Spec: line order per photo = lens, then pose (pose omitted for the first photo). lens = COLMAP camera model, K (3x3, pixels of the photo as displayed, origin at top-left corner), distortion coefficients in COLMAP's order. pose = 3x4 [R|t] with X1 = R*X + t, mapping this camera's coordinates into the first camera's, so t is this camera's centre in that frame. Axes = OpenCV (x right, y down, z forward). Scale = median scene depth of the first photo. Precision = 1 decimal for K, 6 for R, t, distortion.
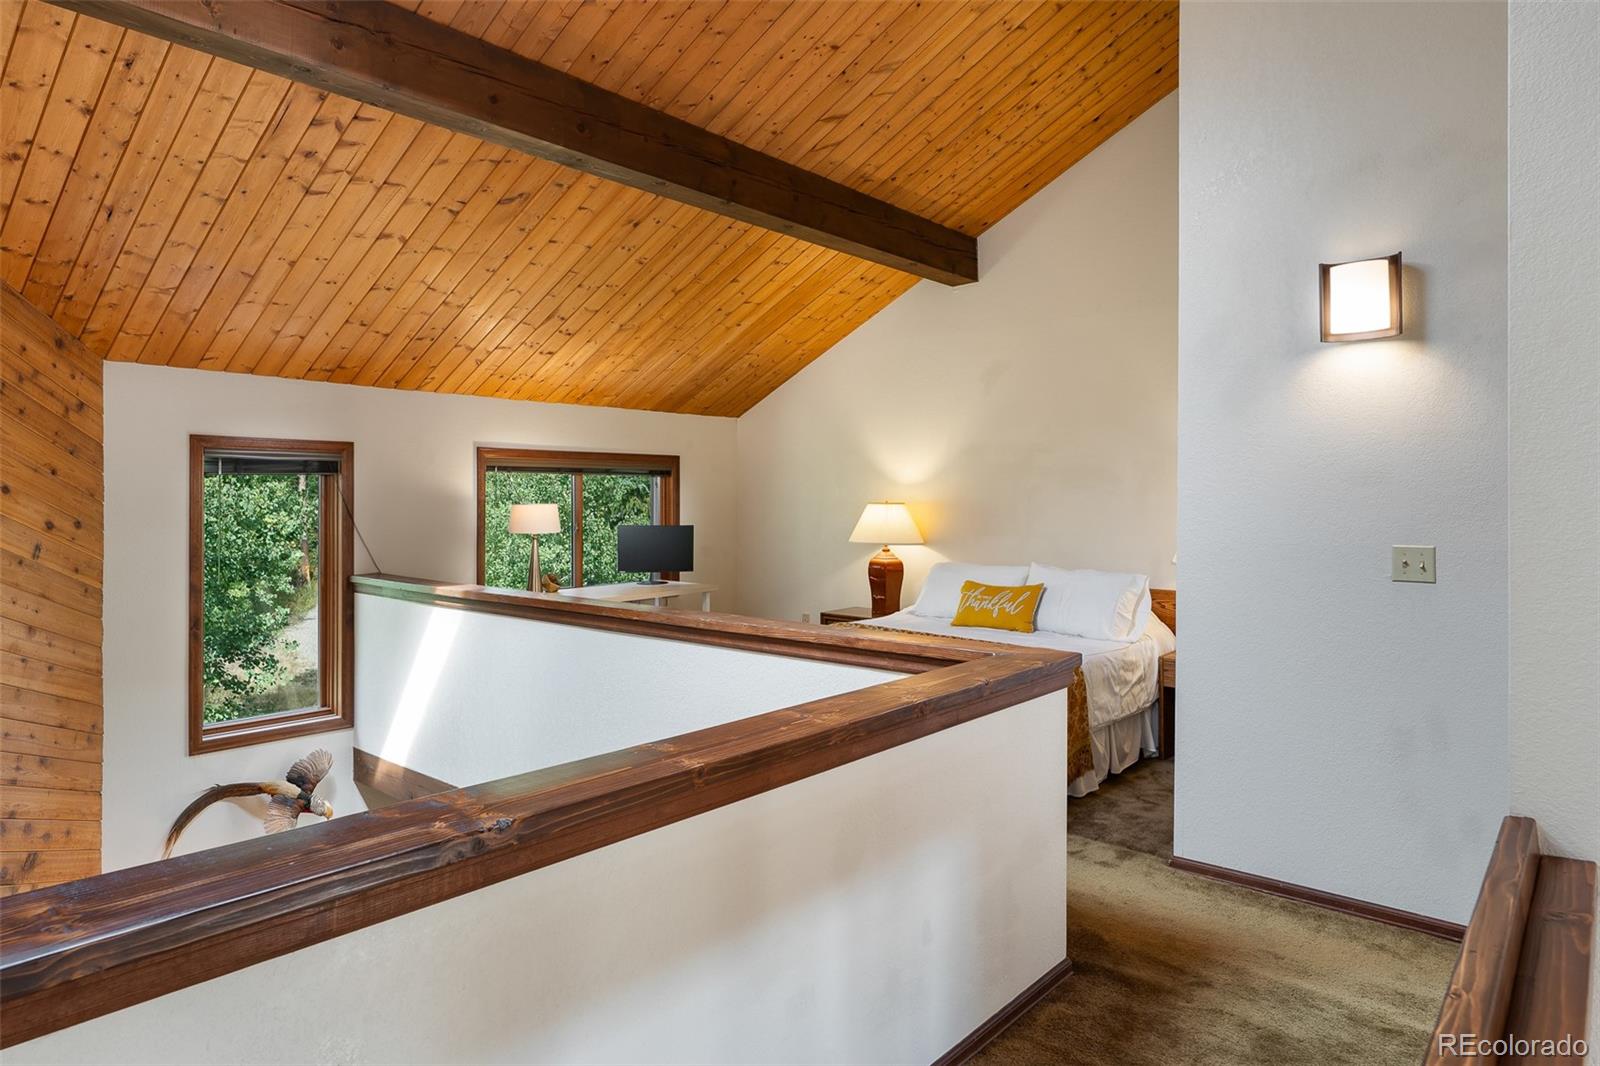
lens RADIAL K [[962.0, 0, 802.8], [0, 962.0, 491.0], [0, 0, 1]] dist [0.003893, 0.000315]
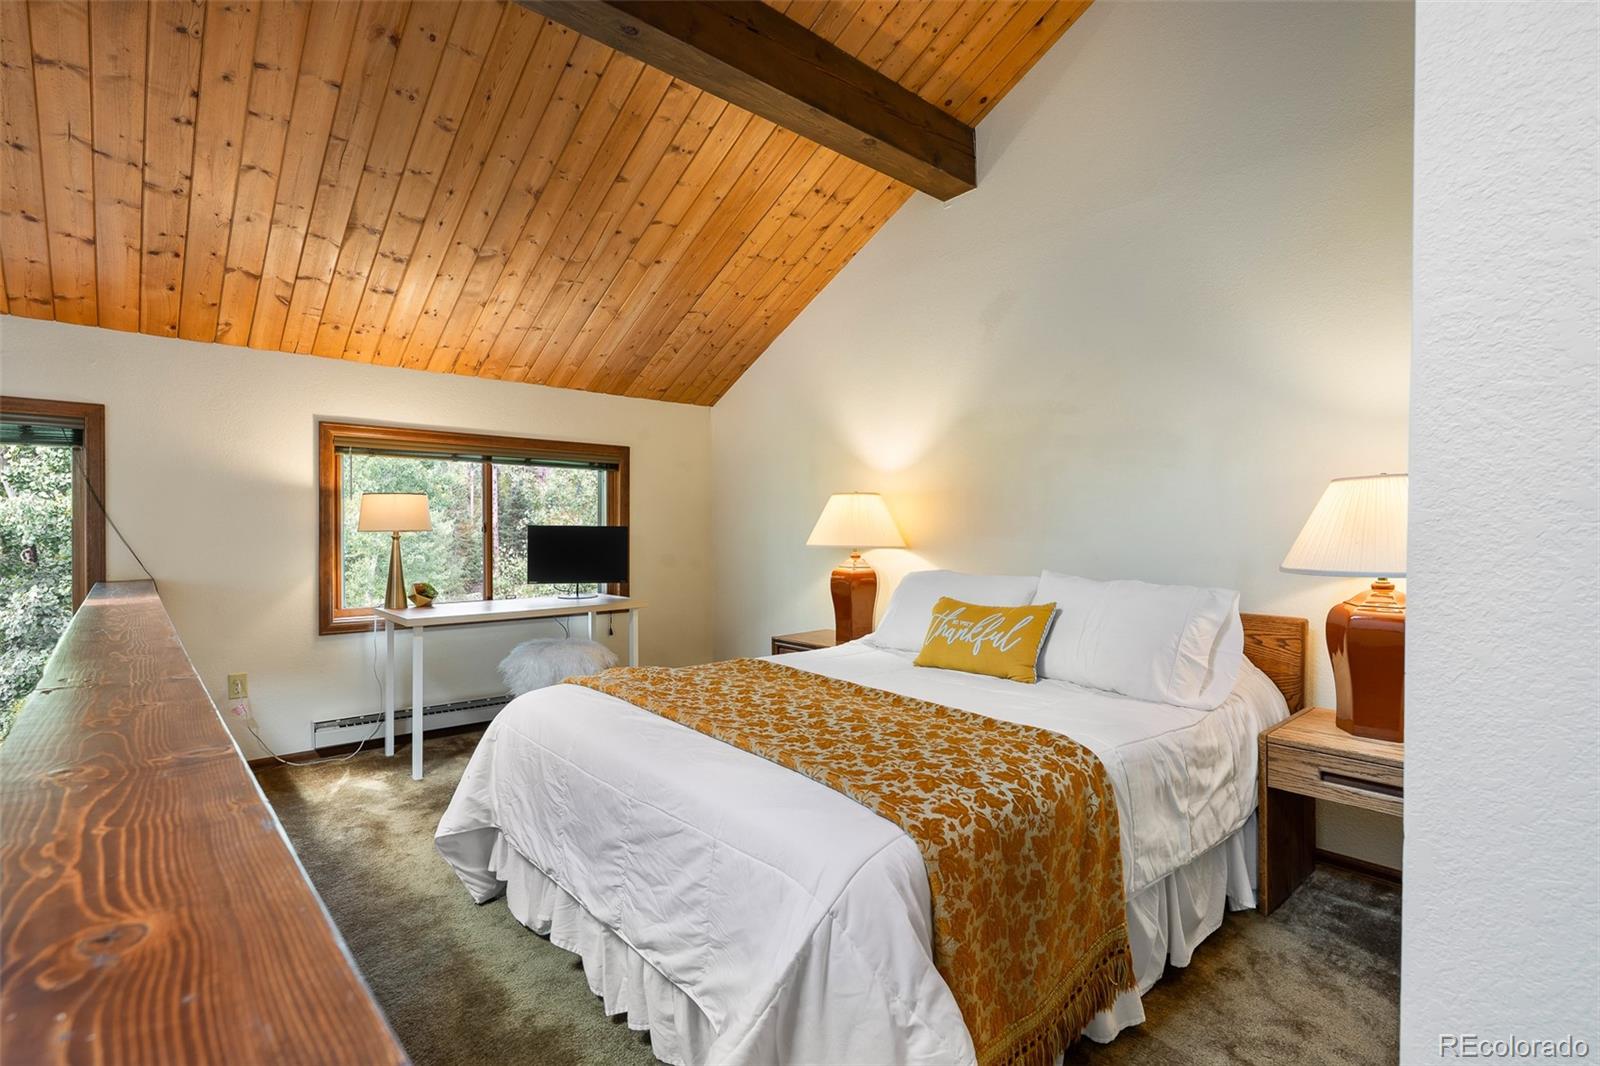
lens RADIAL K [[766.4, 0, 800.0], [0, 766.4, 533.0], [0, 0, 1]] dist [-0.003971, -0.000294]
pose [[0.991026, -0.001262, -0.133660, 0.137907], [0.002631, 0.999946, 0.010068, 0.041249], [0.133640, -0.010329, 0.990976, 0.440632]]
